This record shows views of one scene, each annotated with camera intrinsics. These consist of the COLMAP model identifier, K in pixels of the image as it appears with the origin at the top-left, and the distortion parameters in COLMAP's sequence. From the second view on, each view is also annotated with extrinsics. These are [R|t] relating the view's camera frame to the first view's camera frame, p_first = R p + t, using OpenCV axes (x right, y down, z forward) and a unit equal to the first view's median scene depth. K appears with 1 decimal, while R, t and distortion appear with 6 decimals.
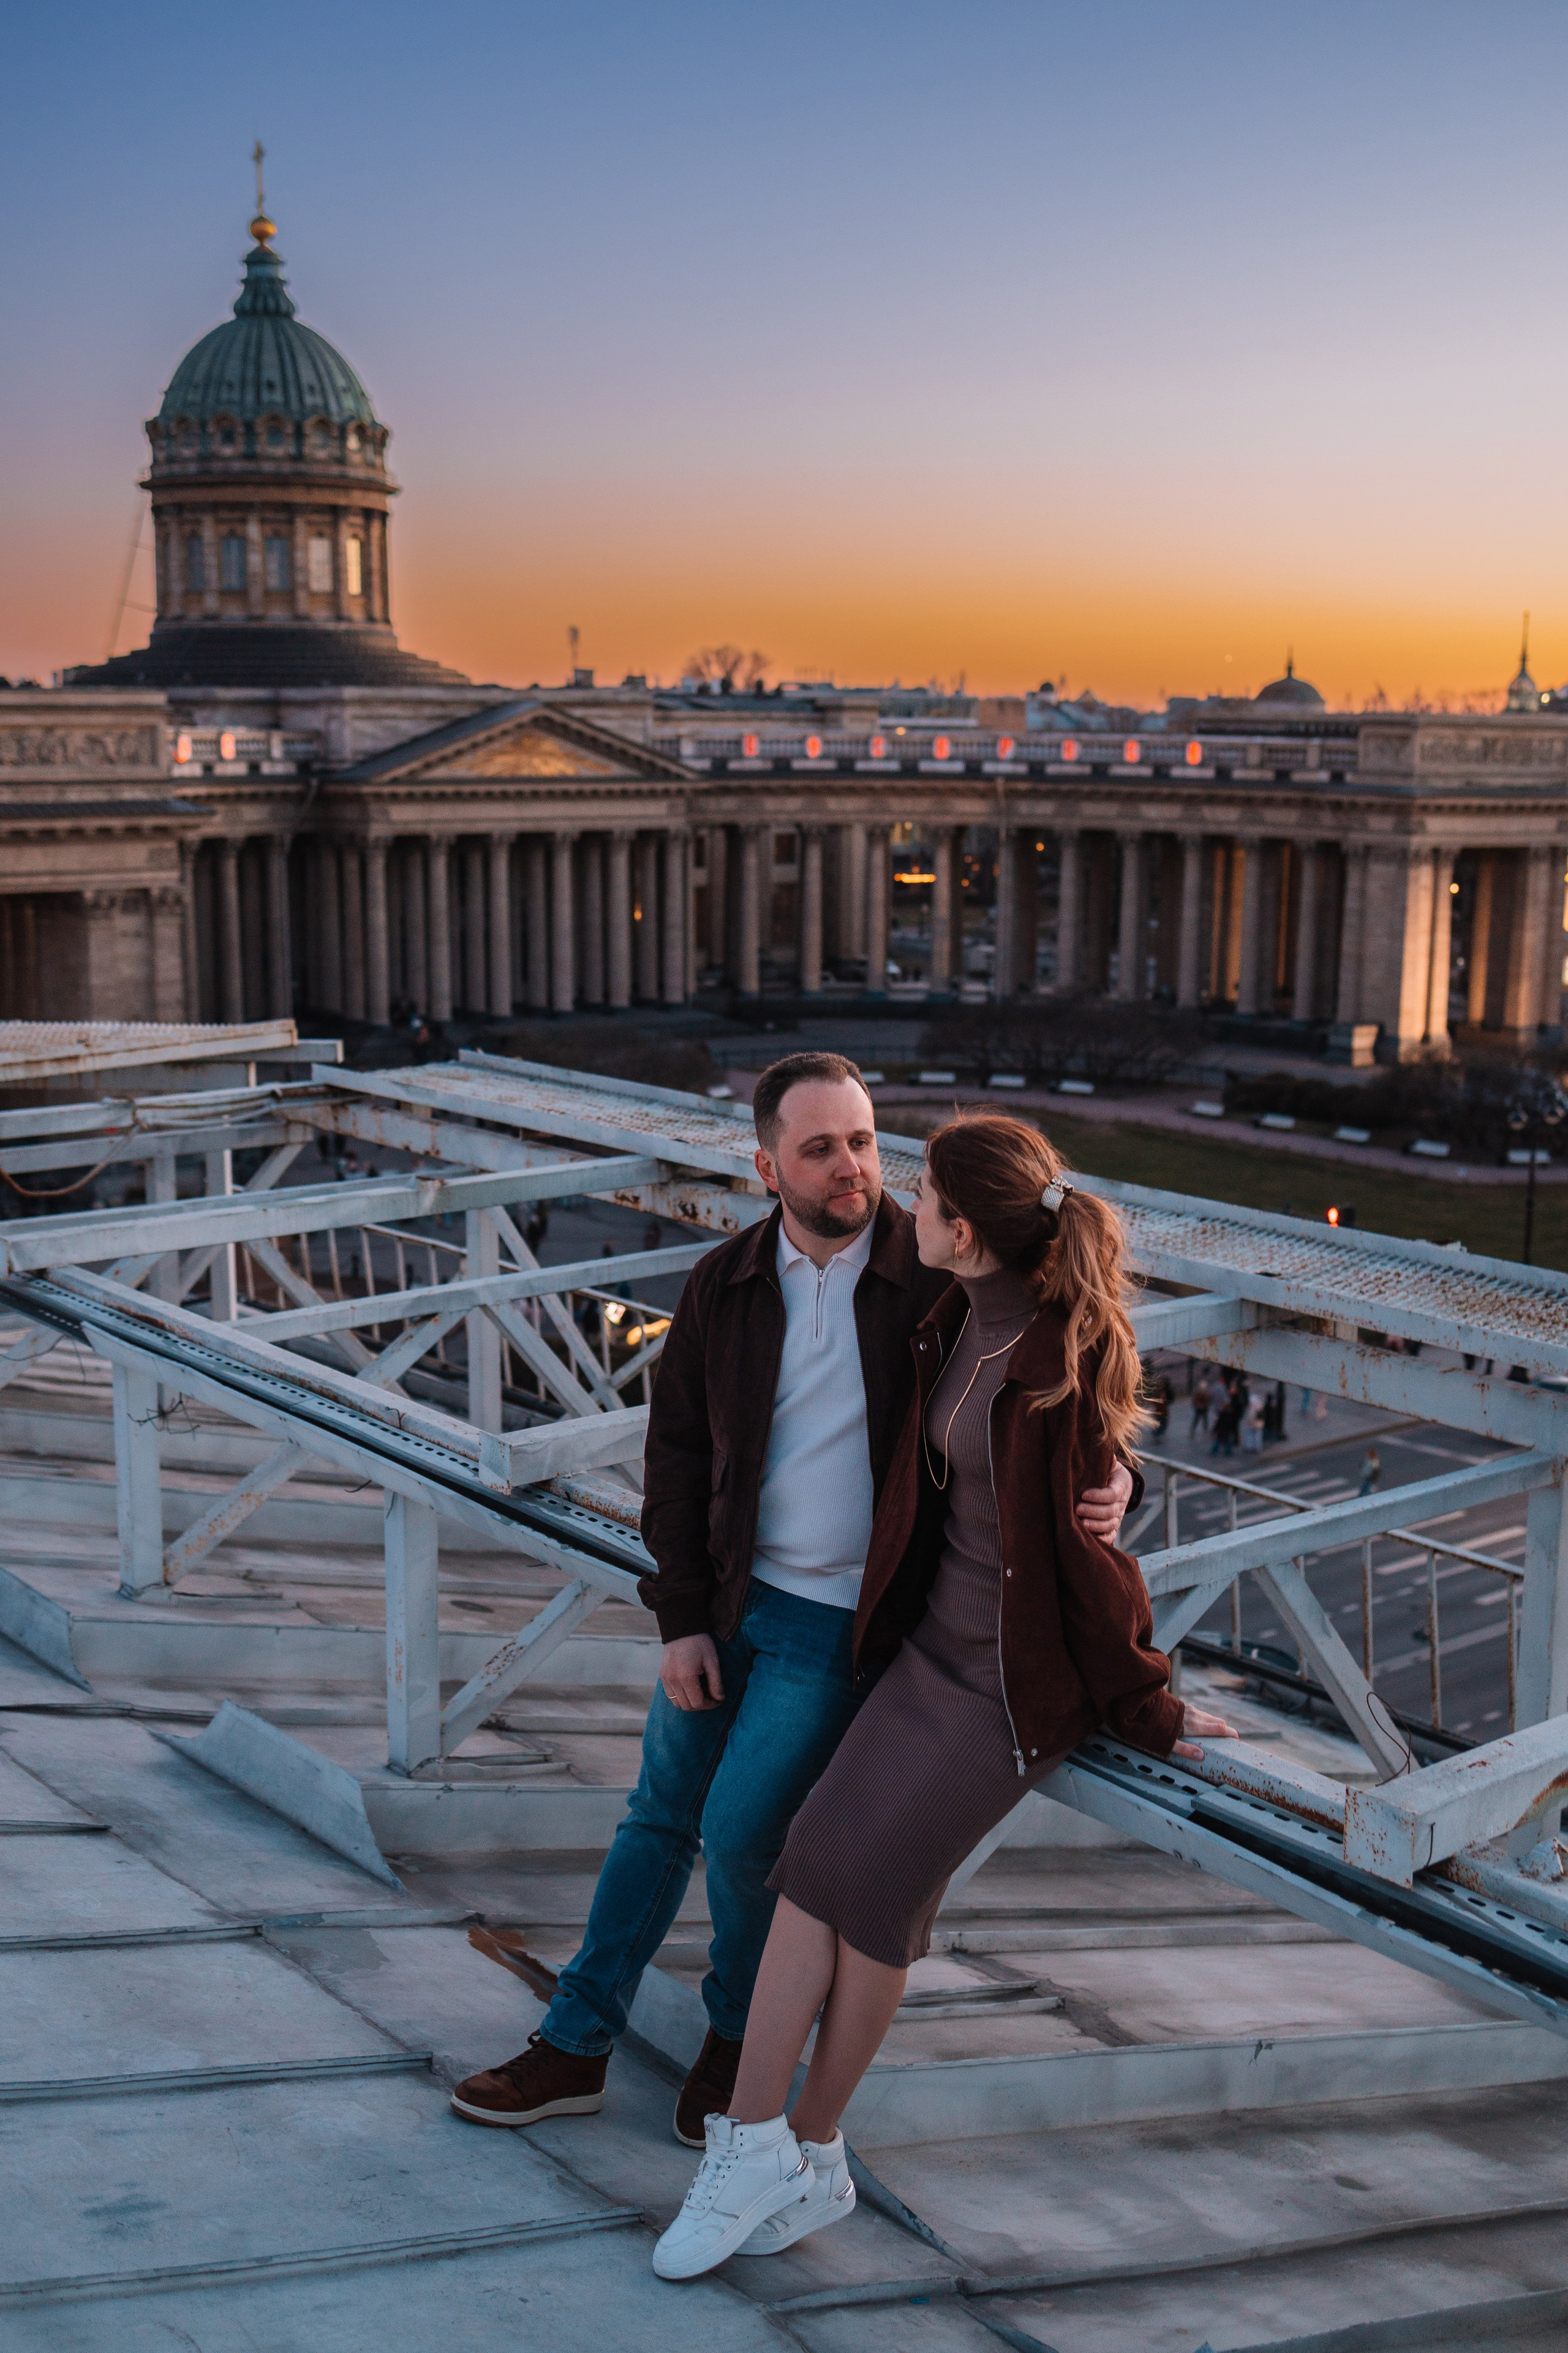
lens RADIAL K [[2506.2, 0, 812.7], [0, 2506.2, 1273.2], [0, 0, 1]] dist [-0.130830, 0.122571]
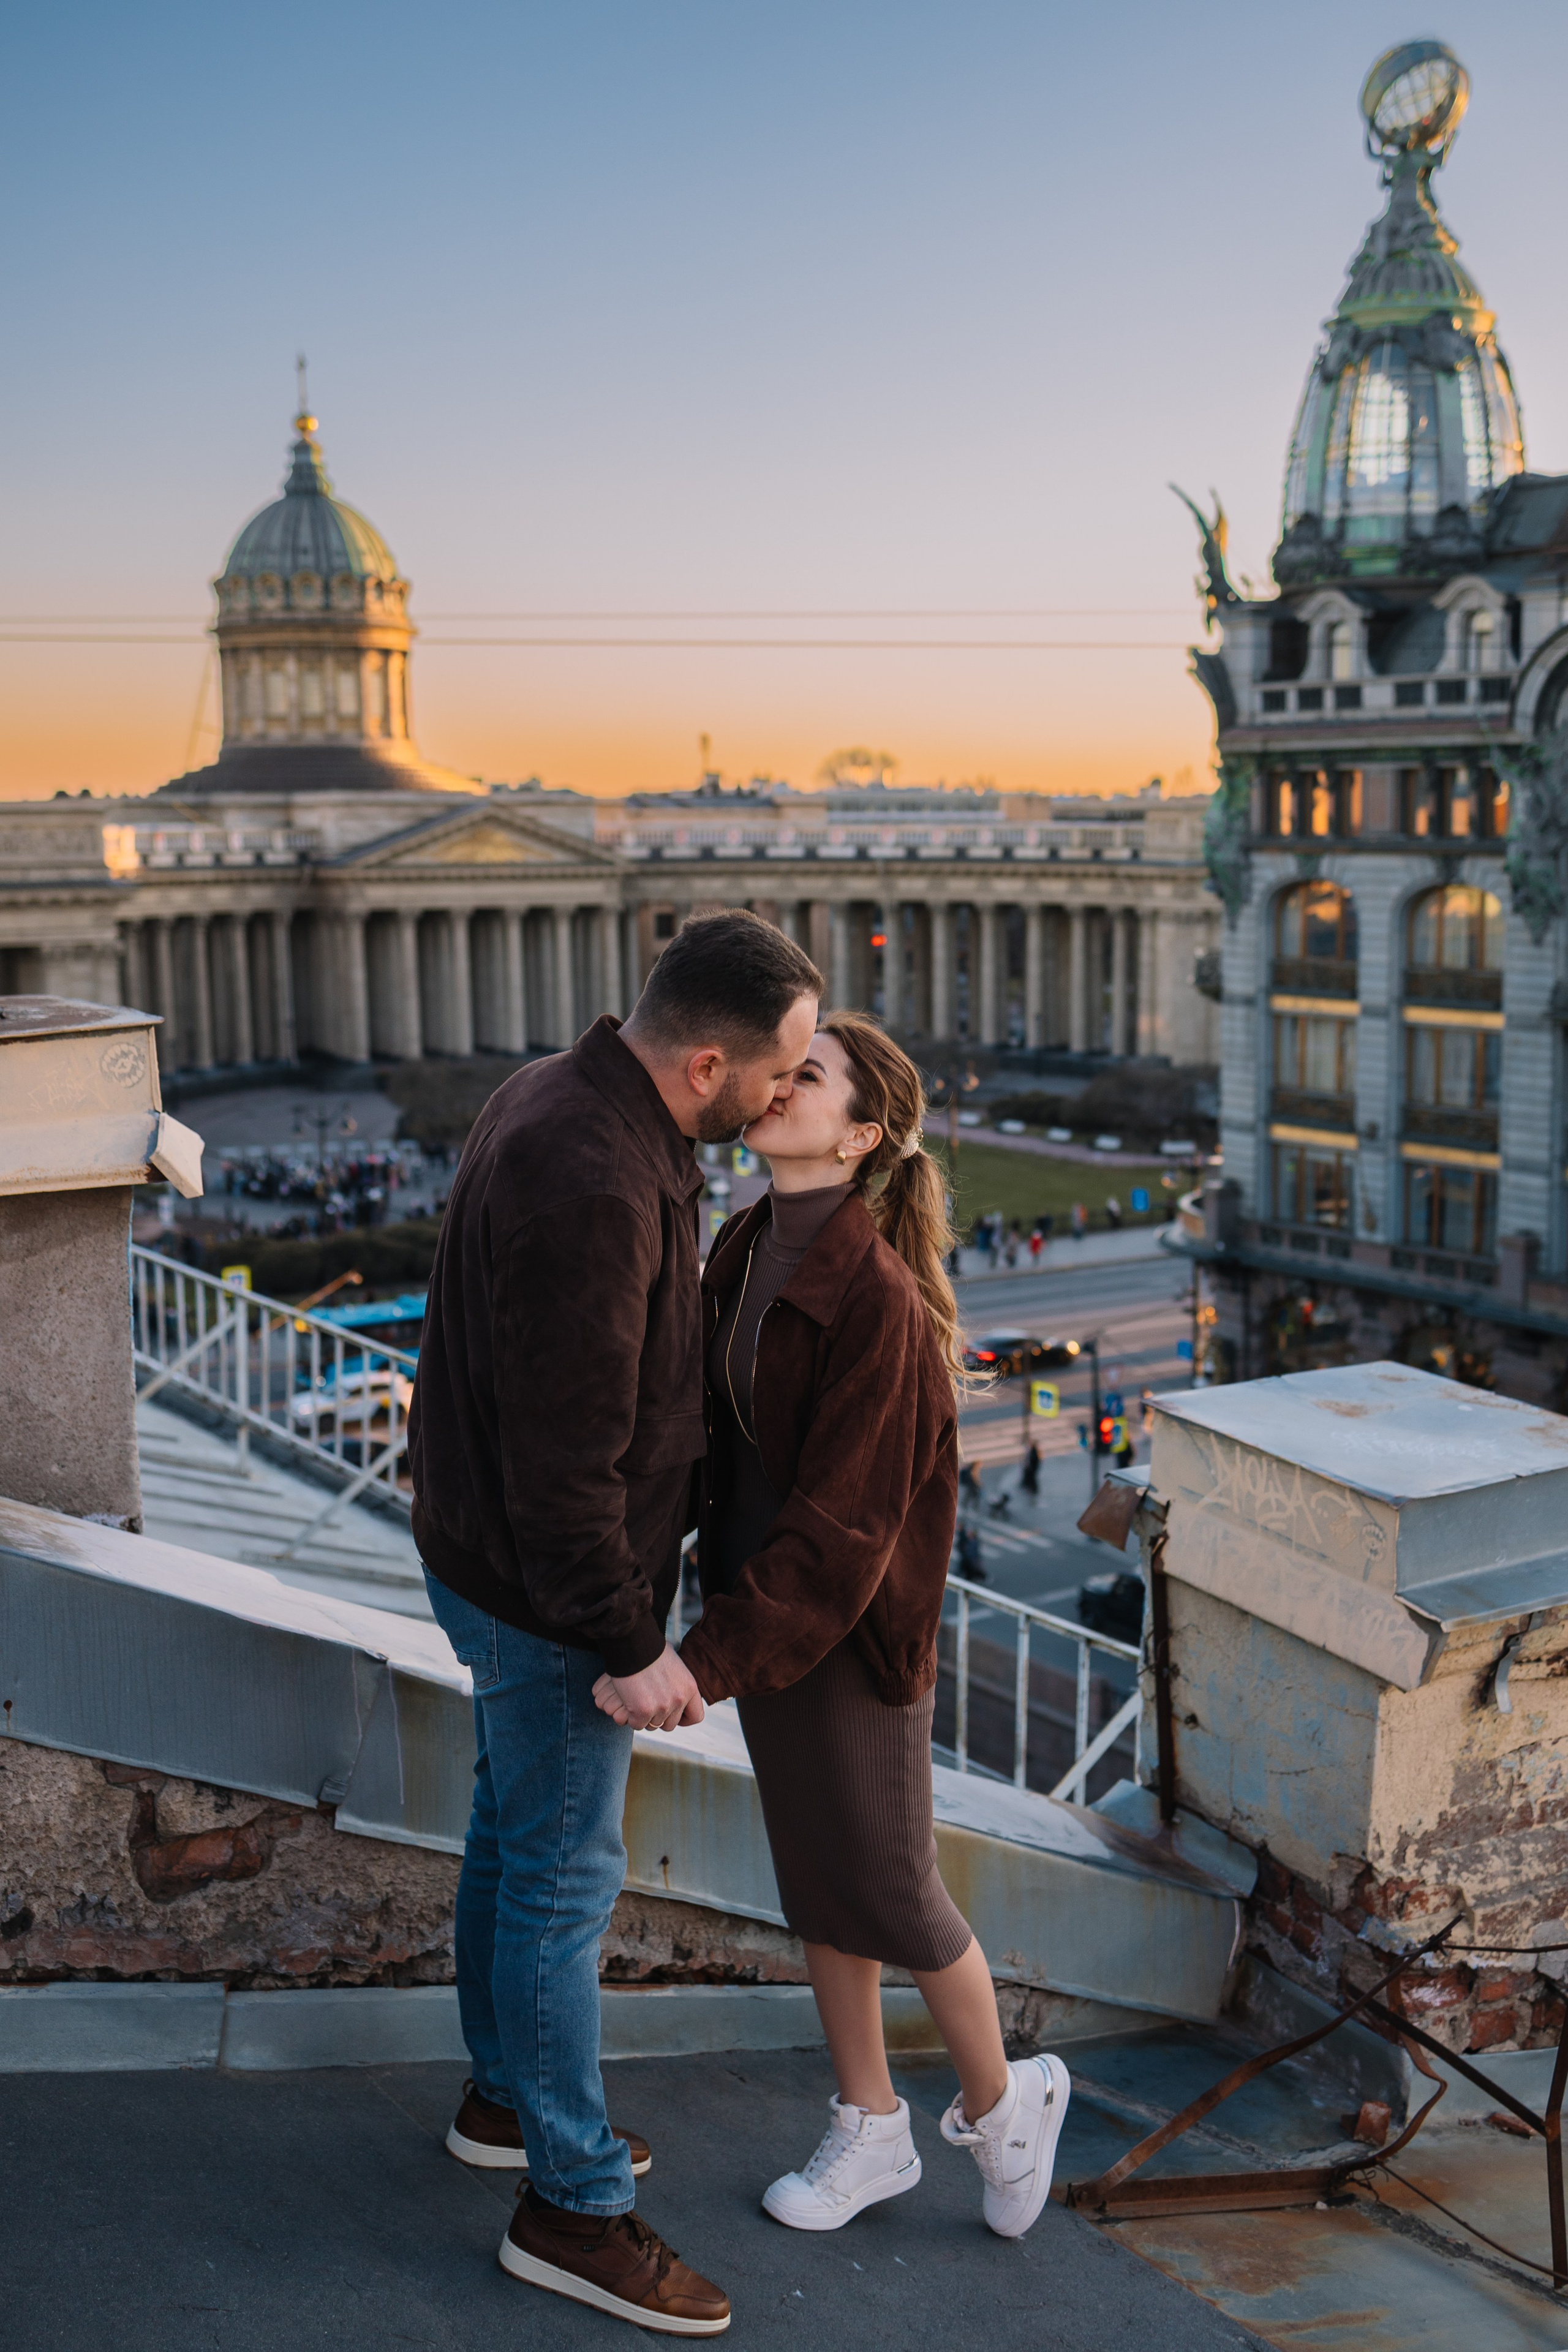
lens RADIAL K [[2440.2, 0, 784.0], [0, 2440.2, 1176.0], [0, 0, 1]] dist [-0.075379, -0.015323]
pose [[0.994731, 0.001127, -0.102517, 0.157133], [-0.008589, 0.997341, -0.072369, 0.042432], [0.102163, 0.072868, 0.992095, -0.176356]]
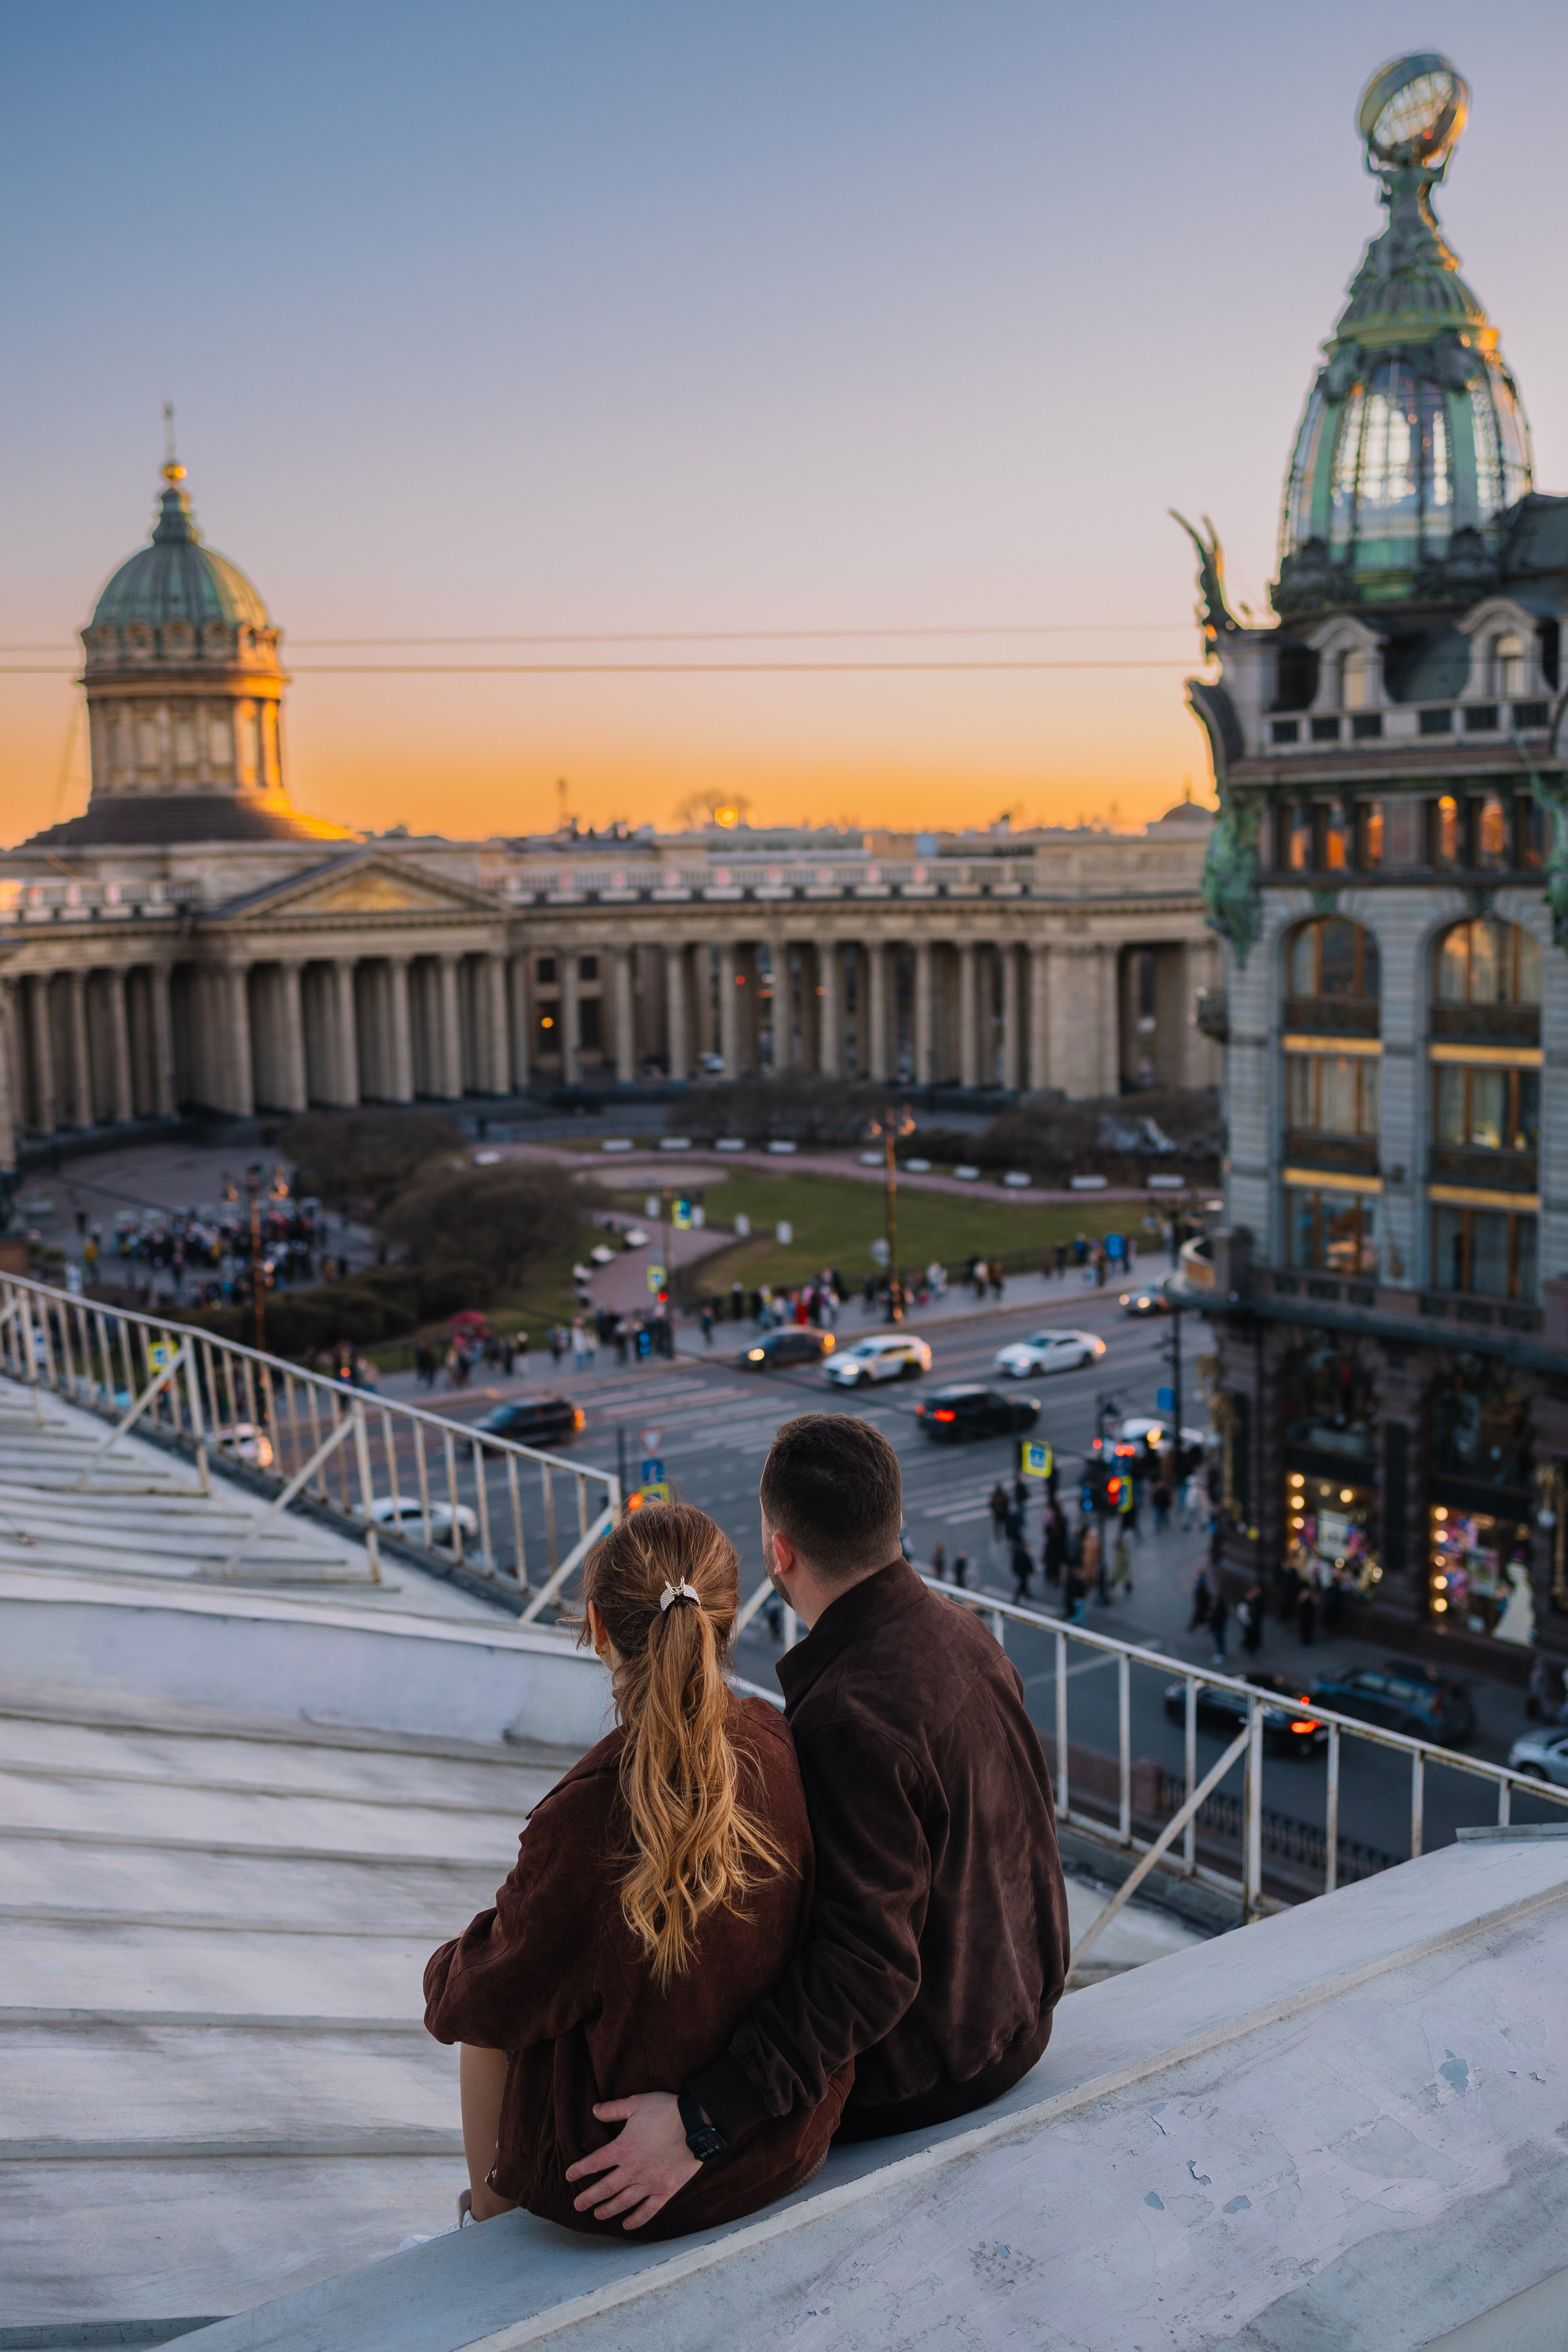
lens RADIAL K [[2409.1, 0, 810.0], [0, 2409.1, 1085.8], [0, 0, 1]] dist [-0.052754, -0.013897]
pose [[0.999153, -0.029755, -0.028427, 0.132078], [0.026044, 0.992060, -0.123036, 0.036208], [0.031863, 0.122191, 0.991995, -0.153676]]
